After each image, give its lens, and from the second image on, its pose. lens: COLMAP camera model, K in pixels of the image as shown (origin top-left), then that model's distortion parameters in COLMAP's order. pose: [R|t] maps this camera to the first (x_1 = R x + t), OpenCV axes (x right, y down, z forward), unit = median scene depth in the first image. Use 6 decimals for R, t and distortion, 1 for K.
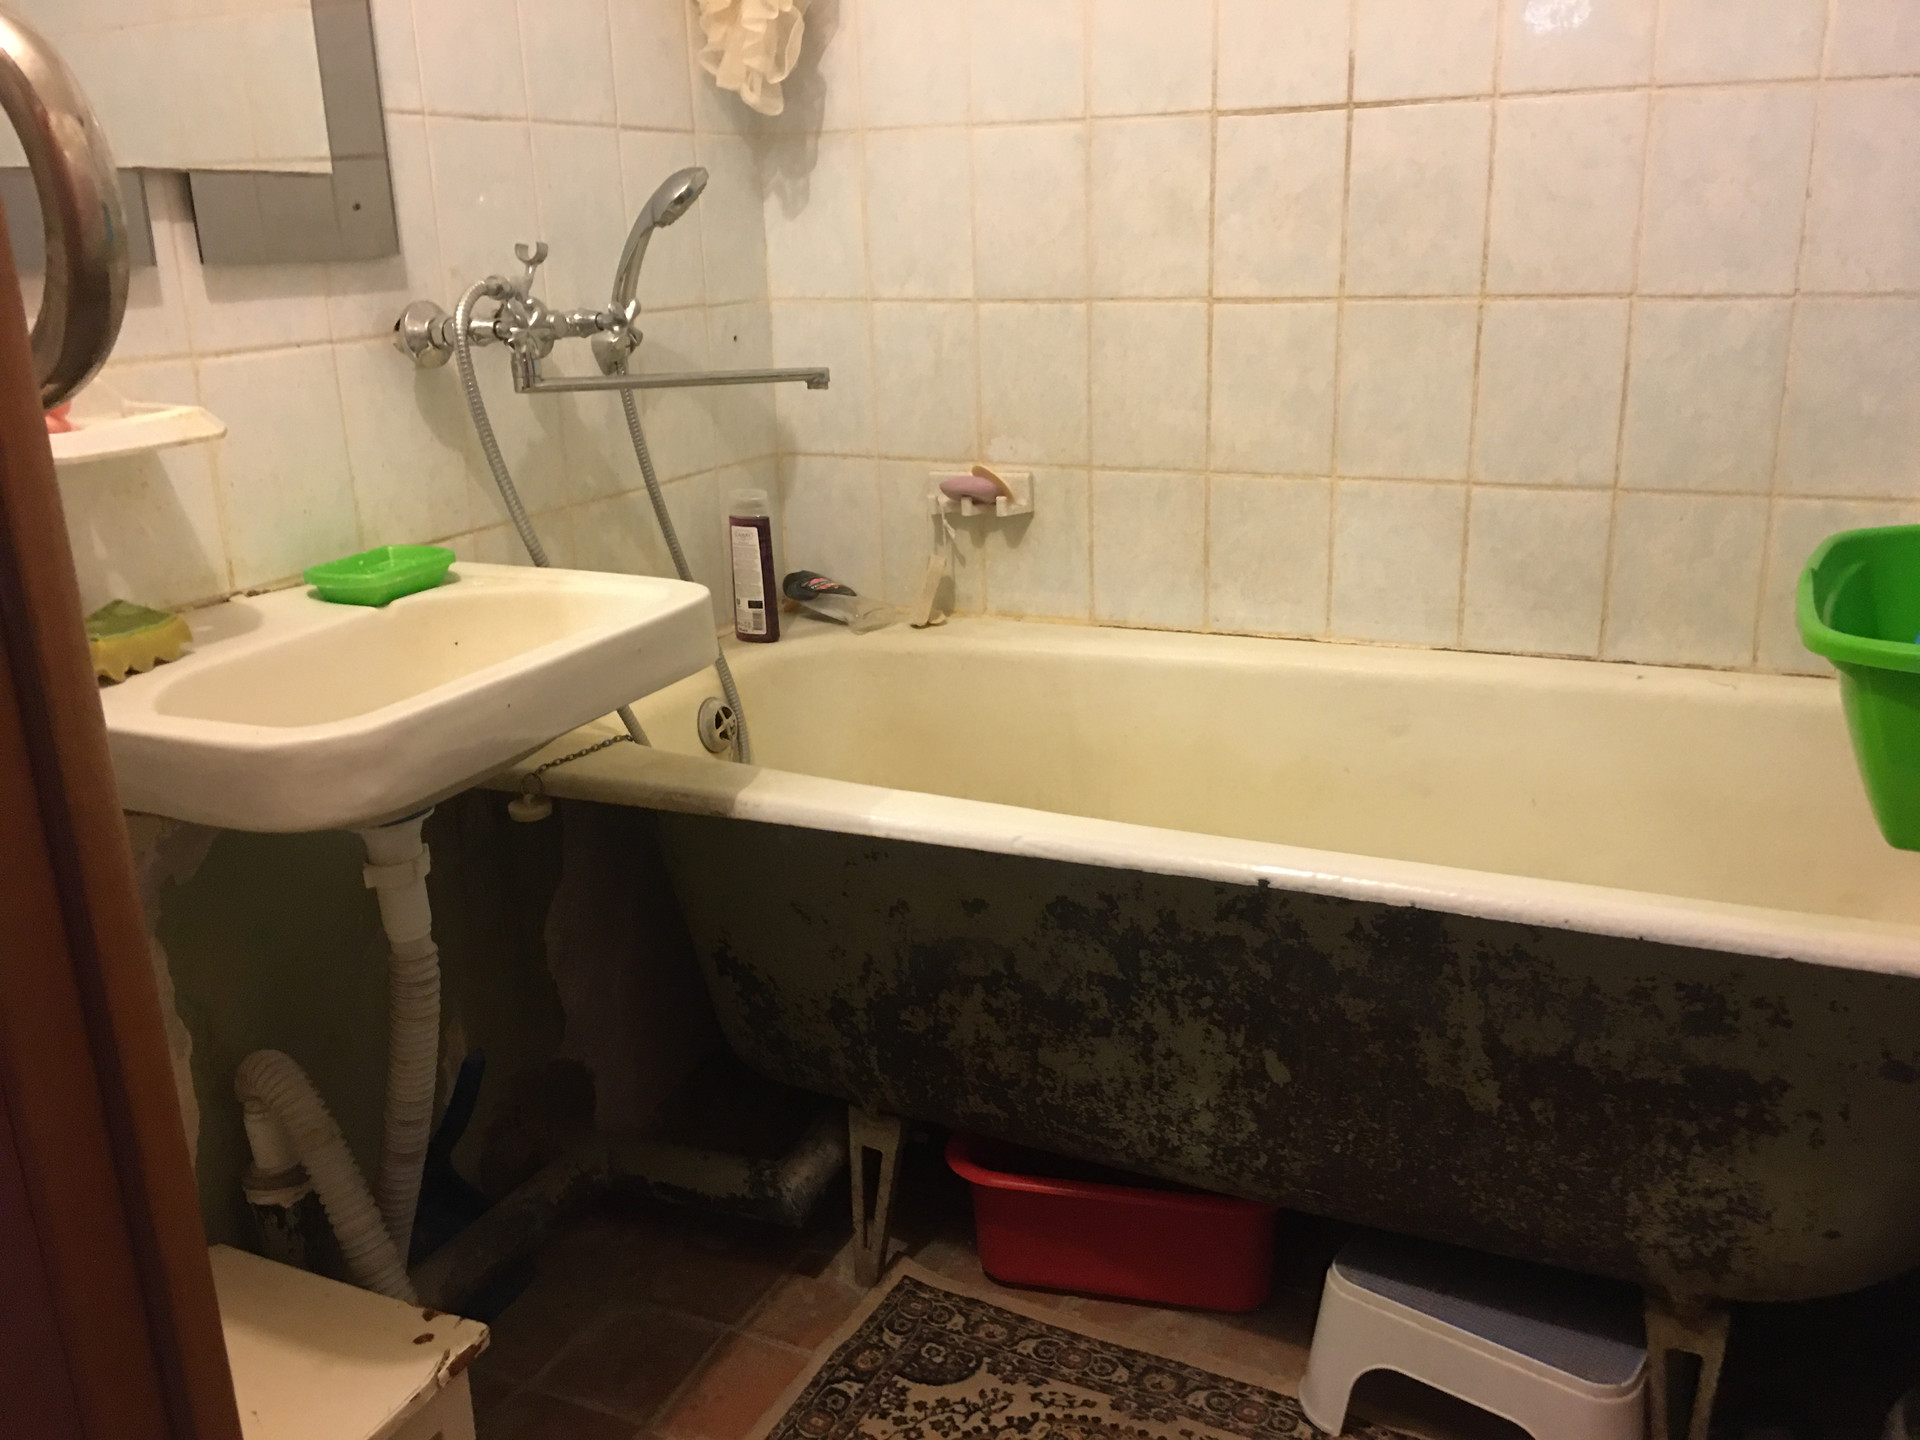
lens RADIAL K [[1618.3, 0, 960.0], [0, 1618.3, 720.0], [0, 0, 1]] dist [0.085283, -0.116105]
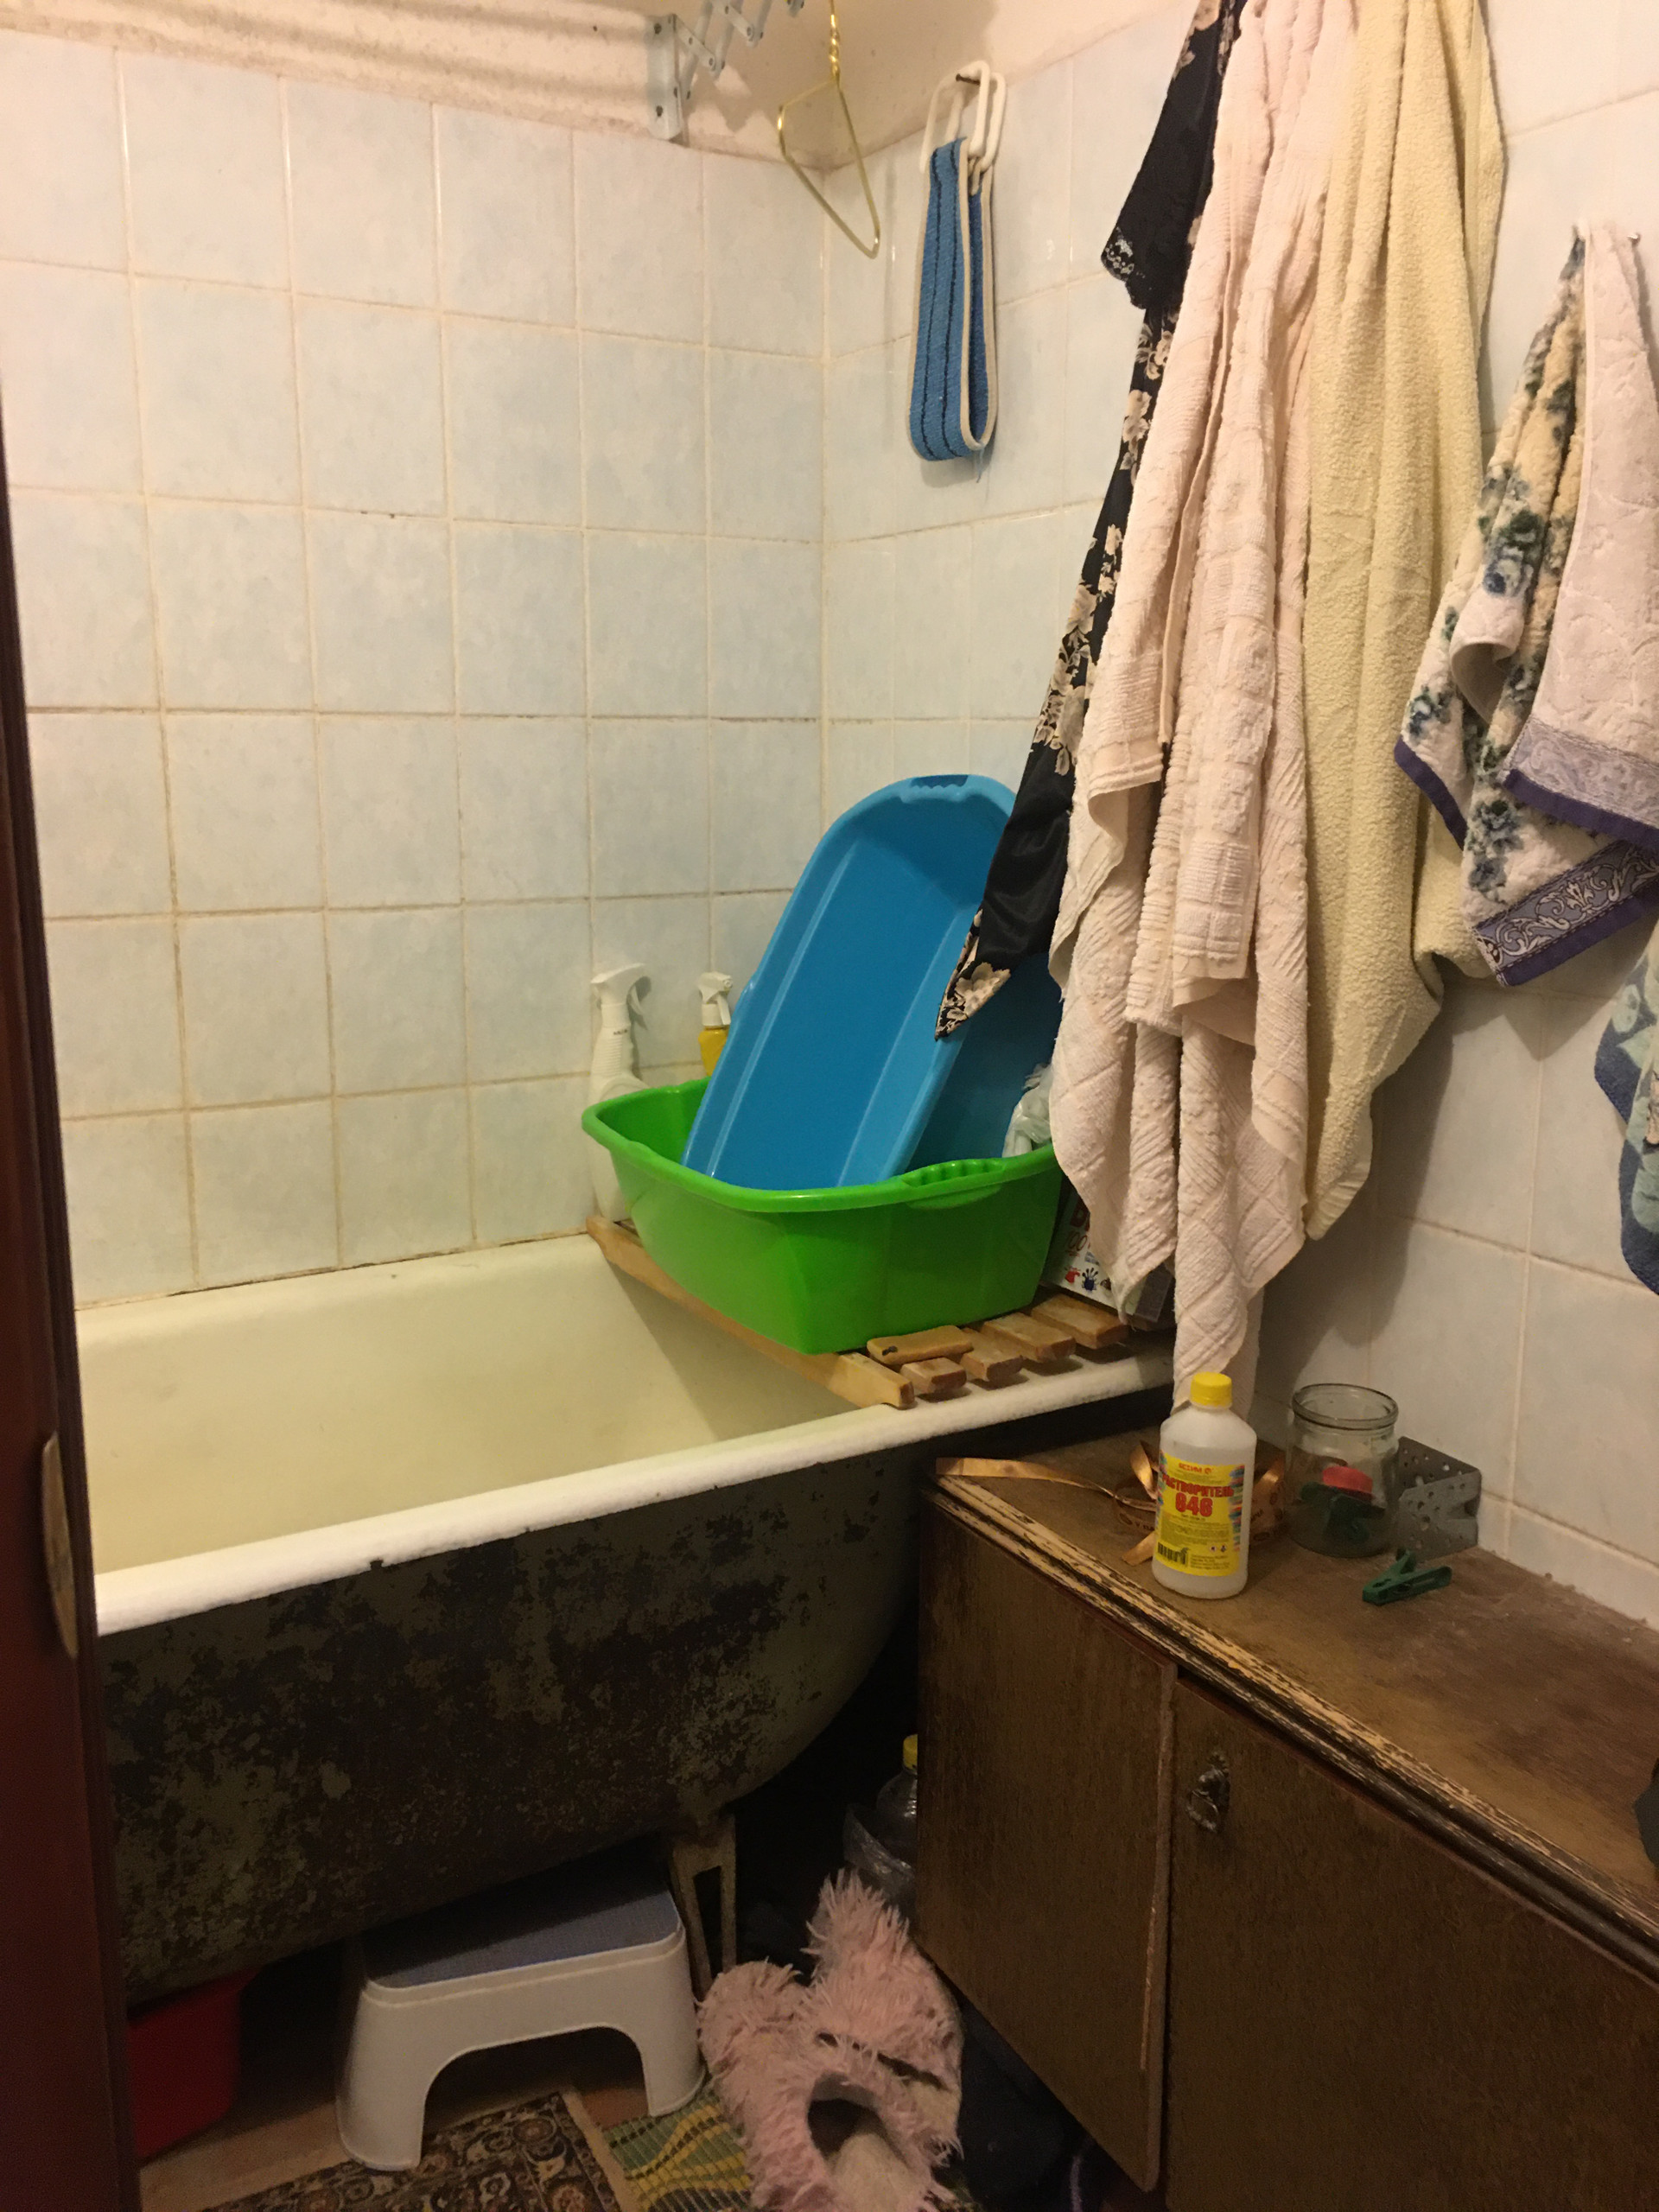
lens RADIAL K [[1893.6, 0, 828.1], [0, 1893.6, 1100.9], [0, 0, 1]] dist [0.085118, -0.127906]
pose [[0.565629, -0.130377, 0.814288, -0.408820], [0.227136, 0.973861, -0.001849, -0.075303], [-0.792763, 0.186000, 0.580457, 0.100303]]
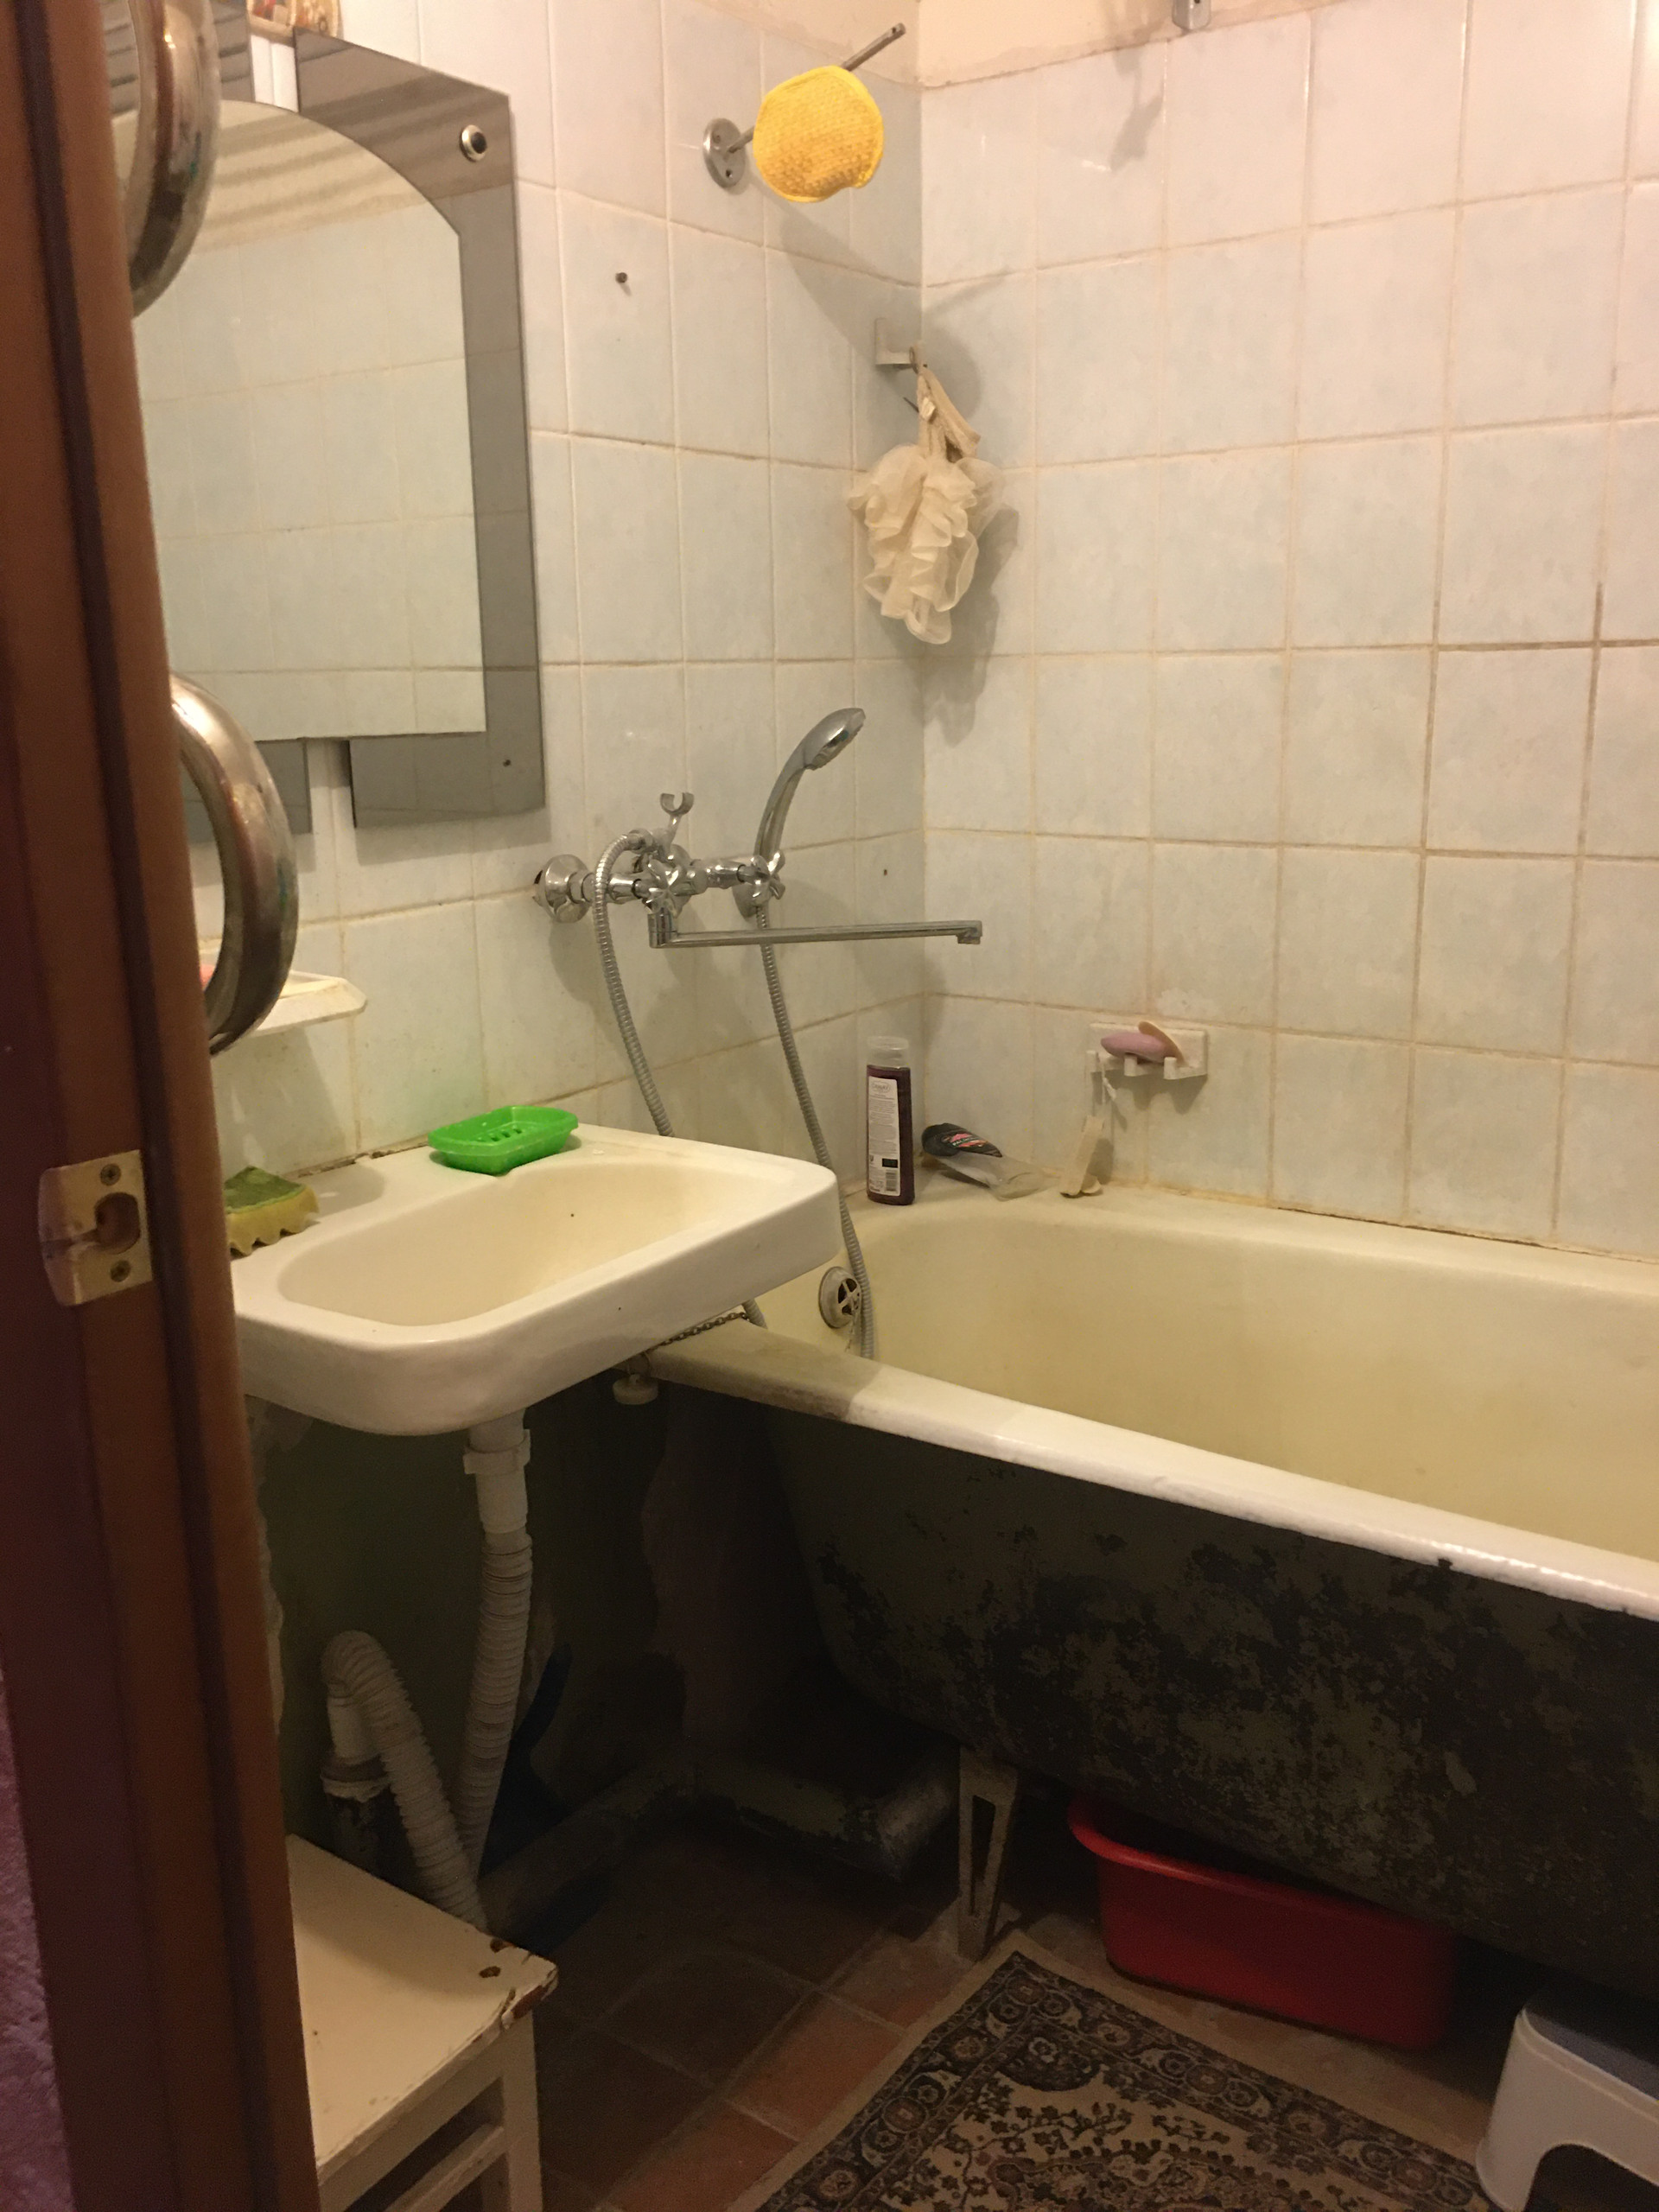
lens RADIAL K [[1864.4, 0, 809.5], [0, 1864.4, 1099.8], [0, 0, 1]] dist [0.085283, -0.116105]
pose [[0.983693, 0.047685, -0.173422, 0.012878], [-0.059010, 0.996407, -0.060745, -0.052452], [0.169902, 0.069988, 0.982972, -0.052069]]
